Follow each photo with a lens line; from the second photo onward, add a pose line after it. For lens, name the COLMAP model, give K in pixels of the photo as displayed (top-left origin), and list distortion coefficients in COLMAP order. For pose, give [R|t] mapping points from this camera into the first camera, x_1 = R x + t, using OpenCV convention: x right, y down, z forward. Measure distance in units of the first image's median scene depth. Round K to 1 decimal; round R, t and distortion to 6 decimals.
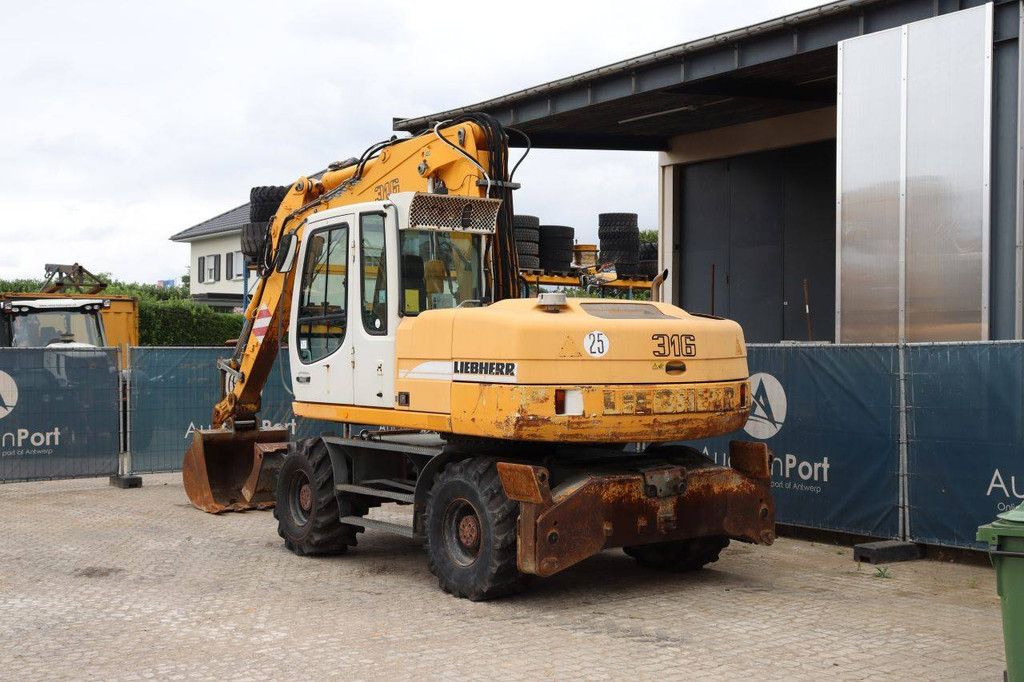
lens RADIAL K [[1297.6, 0, 512.0], [0, 1297.6, 341.0], [0, 0, 1]] dist [0.011520, 0.024364]
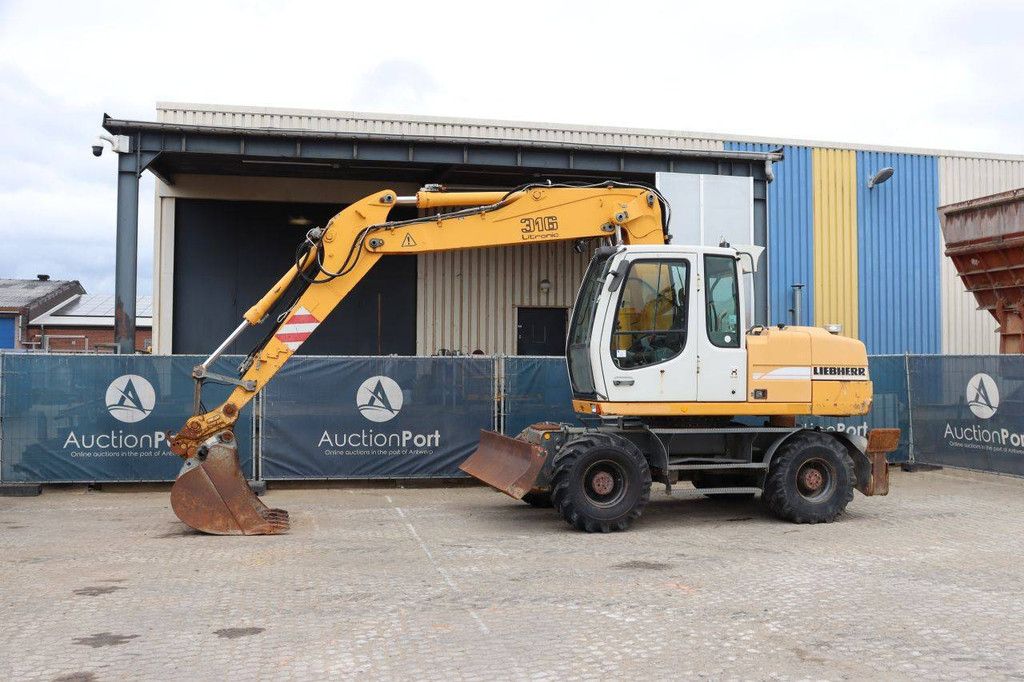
lens RADIAL K [[998.4, 0, 512.0], [0, 998.4, 341.0], [0, 0, 1]] dist [-0.126731, 0.194918]
pose [[0.397428, 0.026876, 0.917240, -1.238371], [-0.011133, 0.999639, -0.024467, 0.017634], [-0.917566, -0.000487, 0.397583, 0.870658]]
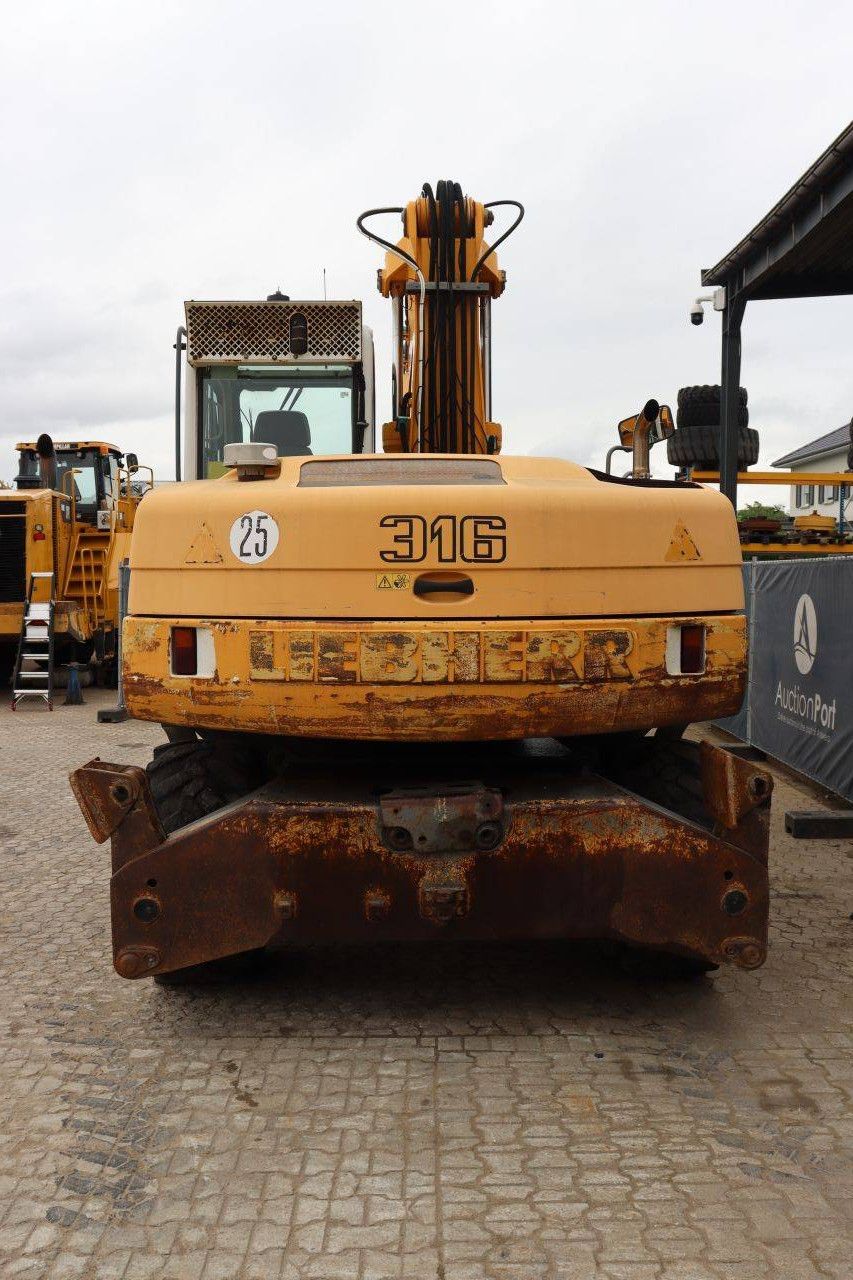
lens RADIAL K [[1191.4, 0, 426.5], [0, 1191.4, 640.0], [0, 0, 1]] dist [-0.107109, 0.003110]
pose [[0.815642, 0.031287, -0.577710, 0.367857], [0.003543, 0.998248, 0.059065, 0.014353], [0.578546, -0.050223, 0.814102, 0.637737]]
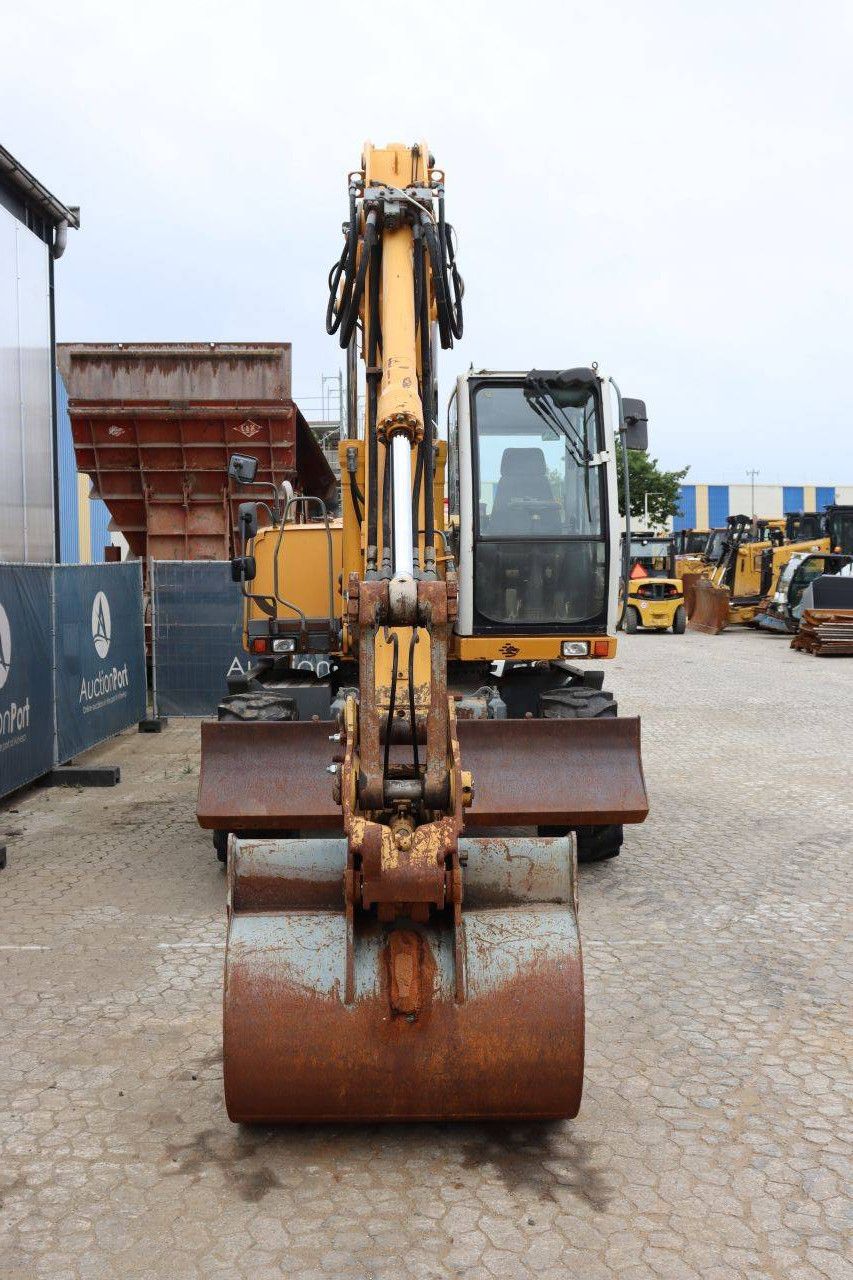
lens RADIAL K [[1334.1, 0, 426.5], [0, 1334.1, 640.0], [0, 0, 1]] dist [-0.104678, 0.221126]
pose [[-0.816871, -0.018168, 0.576534, -0.588054], [0.005333, 0.999223, 0.039044, 0.025320], [-0.576795, 0.034968, -0.816140, 1.981940]]
